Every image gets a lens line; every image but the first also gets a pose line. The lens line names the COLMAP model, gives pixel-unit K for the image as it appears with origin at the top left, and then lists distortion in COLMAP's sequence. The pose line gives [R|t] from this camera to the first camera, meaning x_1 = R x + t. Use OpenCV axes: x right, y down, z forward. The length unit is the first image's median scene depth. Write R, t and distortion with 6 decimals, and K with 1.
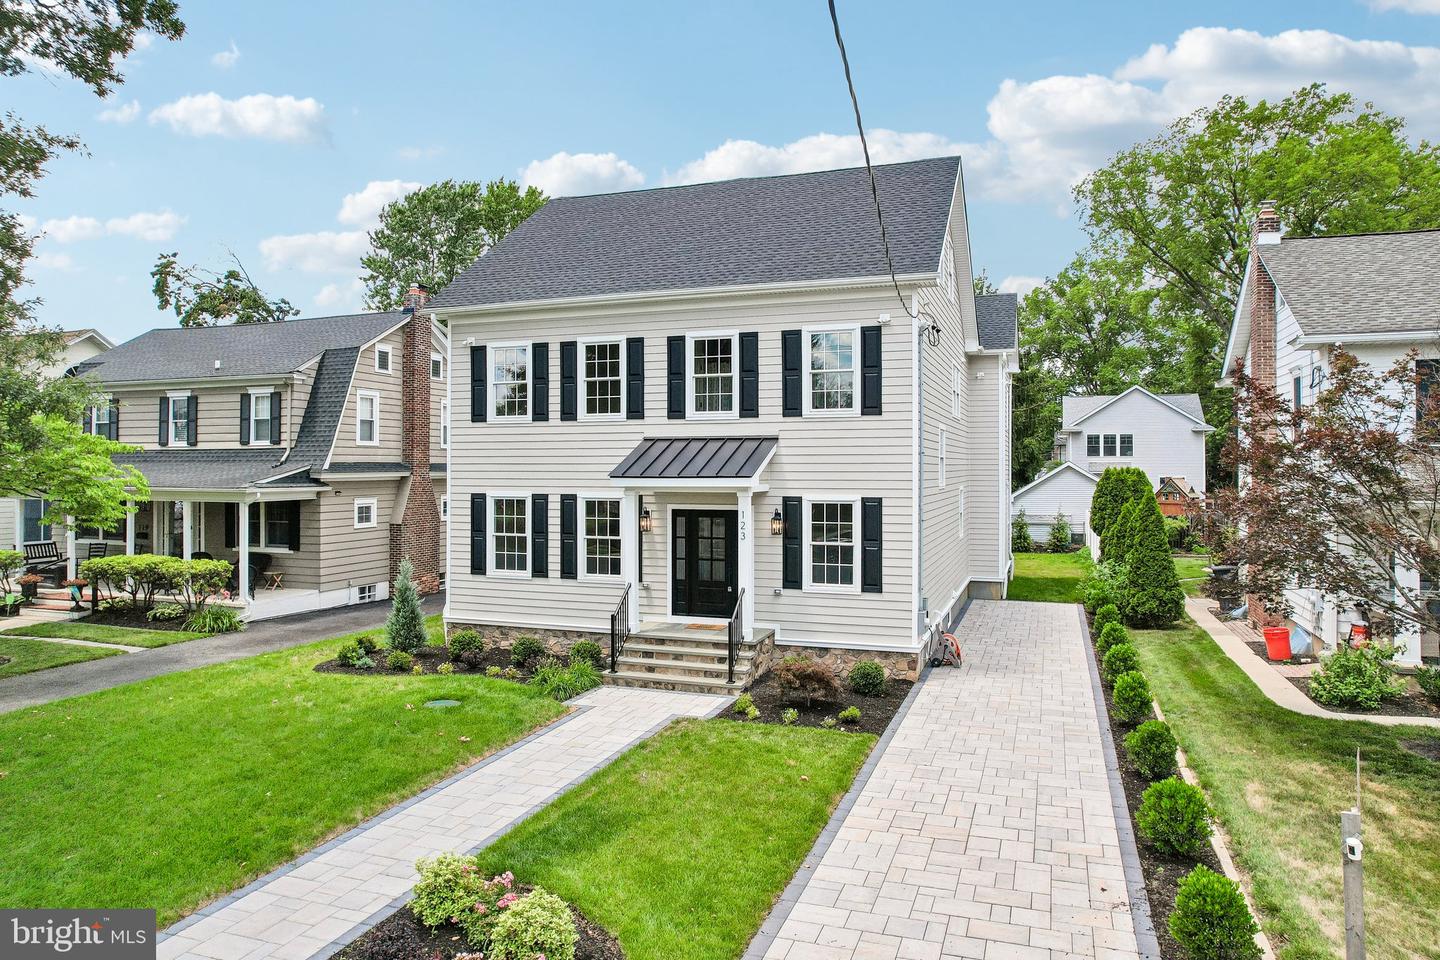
lens RADIAL K [[918.2, 0, 719.5], [0, 918.2, 471.6], [0, 0, 1]] dist [-0.064970, 0.053694]
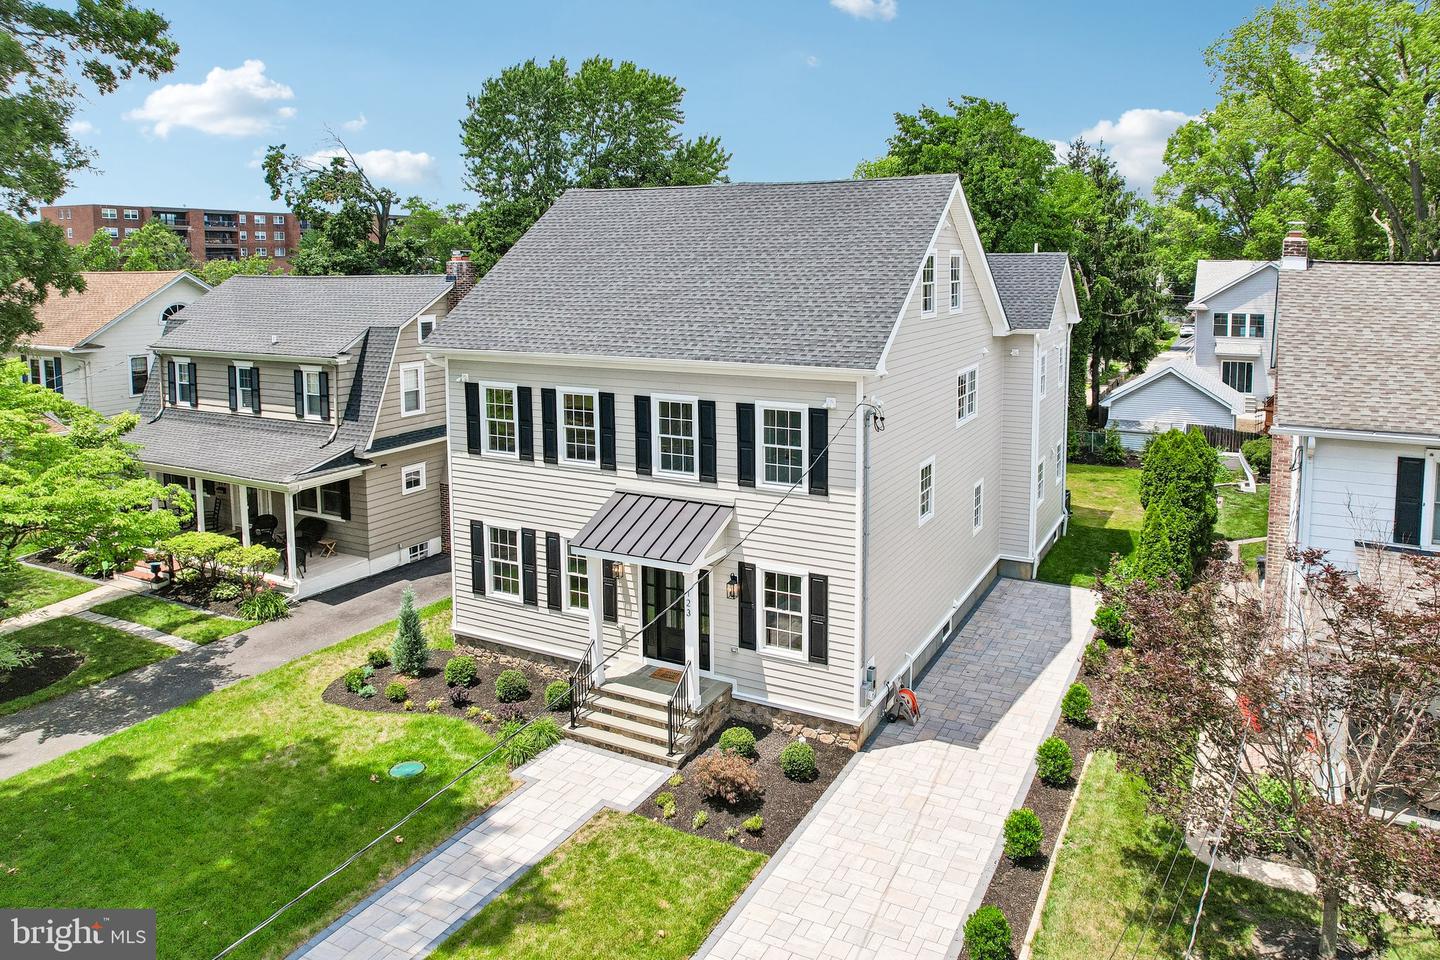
lens RADIAL K [[942.5, 0, 769.1], [0, 942.5, 358.2], [0, 0, 1]] dist [-0.041424, 0.000142]
pose [[0.993050, 0.010651, -0.117207, 0.213856], [0.000415, 0.995573, 0.093992, -0.285502], [0.117689, -0.093387, 0.988650, -0.018470]]
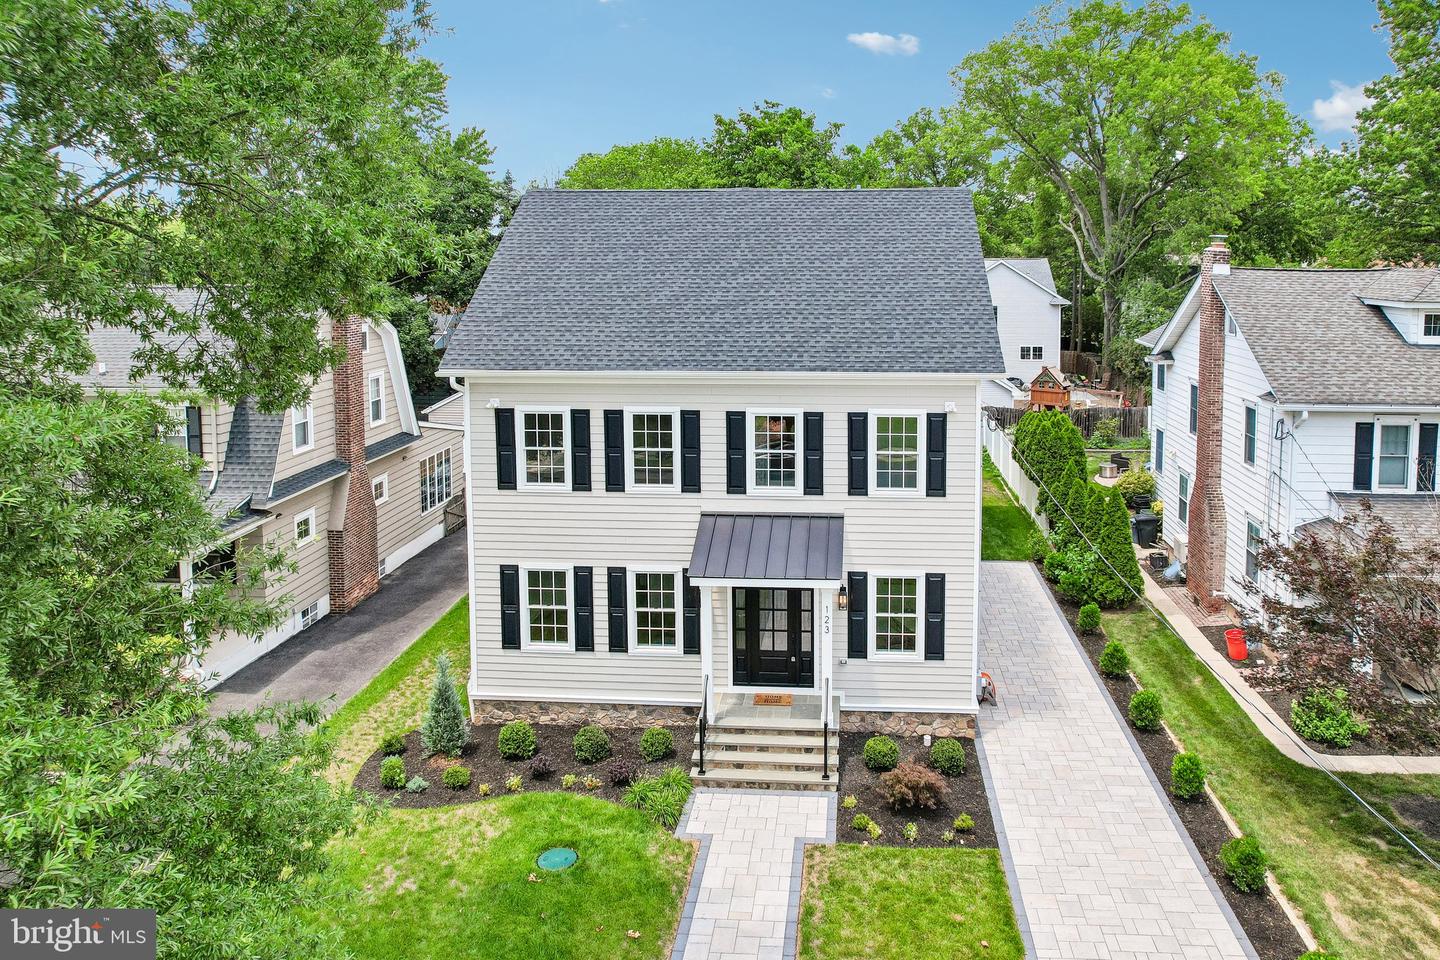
lens RADIAL K [[946.2, 0, 791.4], [0, 946.2, 336.4], [0, 0, 1]] dist [-0.010253, -0.042249]
pose [[0.961600, -0.023416, 0.273455, -0.262973], [0.002913, 0.997168, 0.075144, -0.301063], [-0.274440, -0.071462, 0.958945, 0.016634]]
